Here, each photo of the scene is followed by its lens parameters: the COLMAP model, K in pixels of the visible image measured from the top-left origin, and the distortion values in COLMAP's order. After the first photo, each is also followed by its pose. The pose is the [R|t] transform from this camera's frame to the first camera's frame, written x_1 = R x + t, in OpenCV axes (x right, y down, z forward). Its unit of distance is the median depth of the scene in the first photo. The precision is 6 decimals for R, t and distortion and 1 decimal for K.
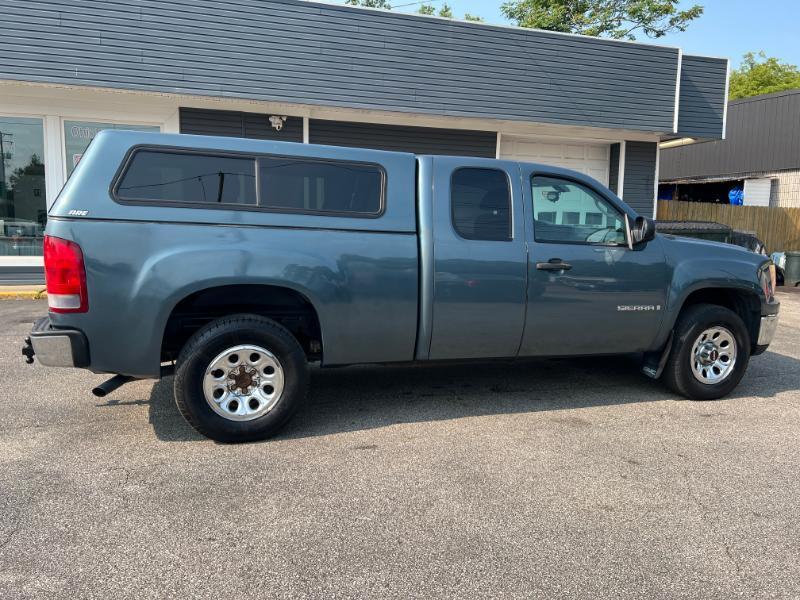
lens RADIAL K [[602.9, 0, 398.3], [0, 602.9, 298.6], [0, 0, 1]] dist [0.046909, -0.050125]
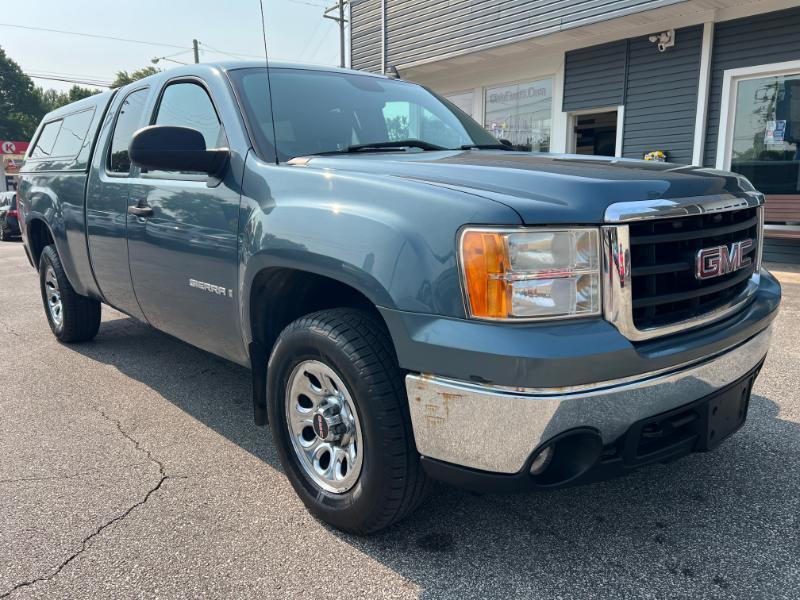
lens RADIAL K [[609.4, 0, 396.5], [0, 609.4, 299.8], [0, 0, 1]] dist [0.012947, 0.000449]
pose [[0.380468, 0.141097, -0.913967, 1.158938], [-0.093259, 0.989108, 0.113875, -0.064994], [0.920080, 0.041910, 0.389483, 1.091277]]
